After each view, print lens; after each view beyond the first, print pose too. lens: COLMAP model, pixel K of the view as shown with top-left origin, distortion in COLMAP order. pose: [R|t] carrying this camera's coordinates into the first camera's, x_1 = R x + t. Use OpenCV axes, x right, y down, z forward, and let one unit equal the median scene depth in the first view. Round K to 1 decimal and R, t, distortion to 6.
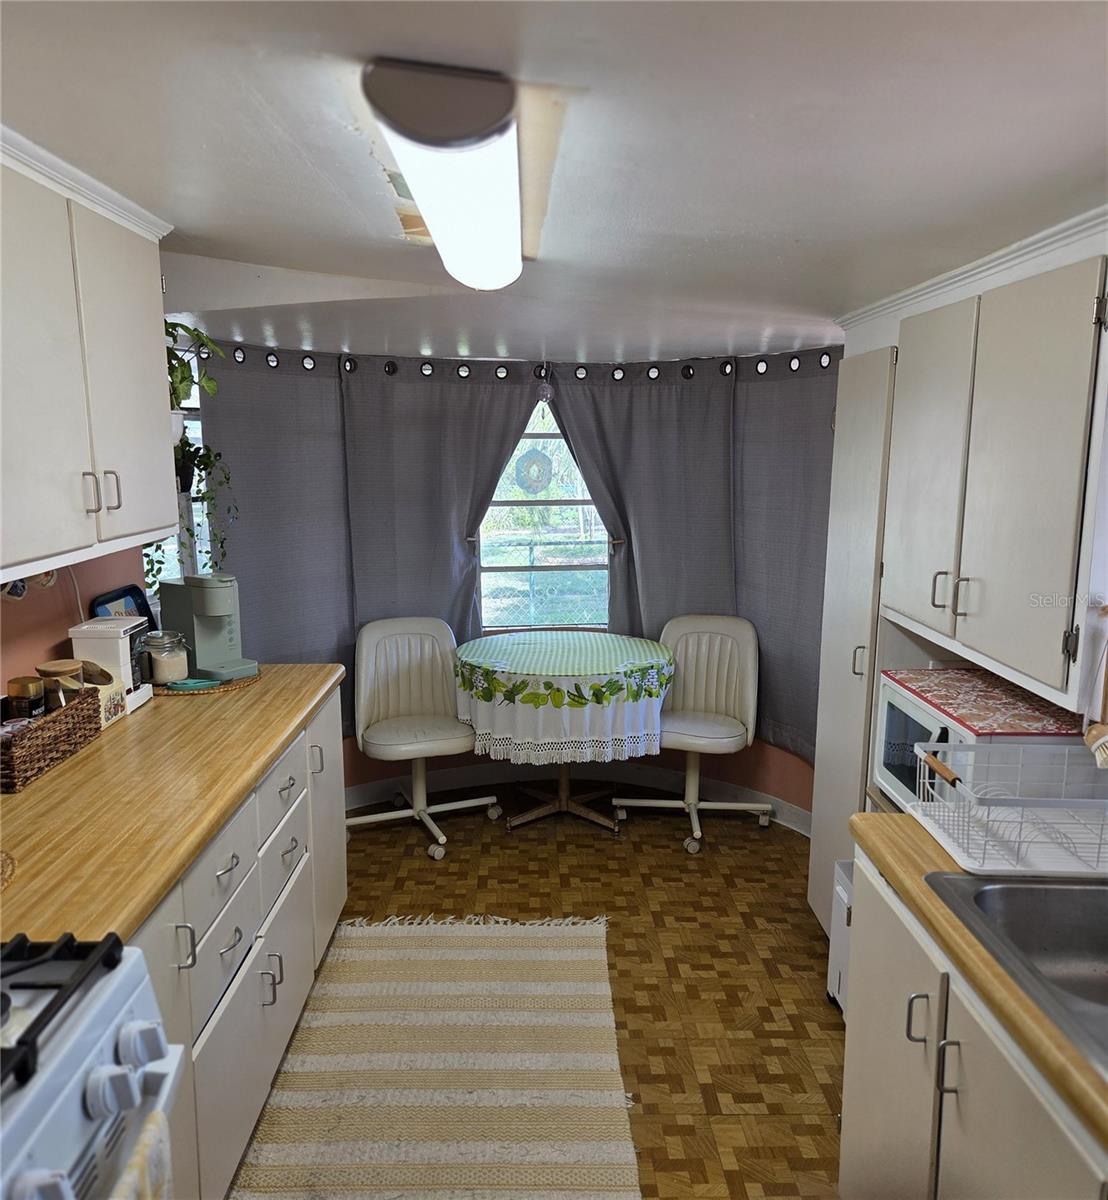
lens RADIAL K [[923.9, 0, 553.2], [0, 923.9, 600.1], [0, 0, 1]] dist [0.004189, 0.001683]
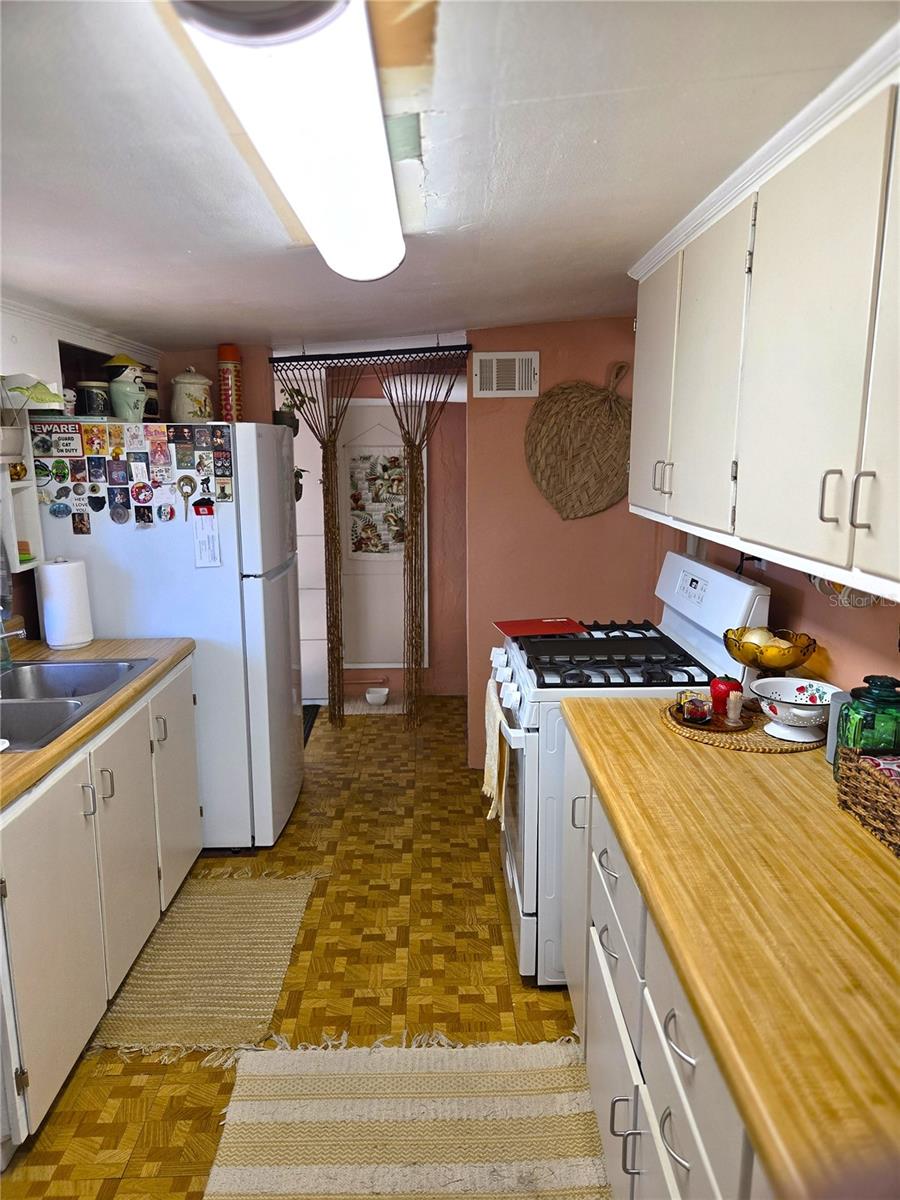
lens RADIAL K [[810.1, 0, 449.0], [0, 810.1, 601.8], [0, 0, 1]] dist [0.043625, -0.007432]
pose [[-0.999913, -0.007131, 0.011112, -0.192689], [-0.002751, 0.935677, 0.352846, -0.285717], [-0.012913, 0.352785, -0.935615, 1.747056]]
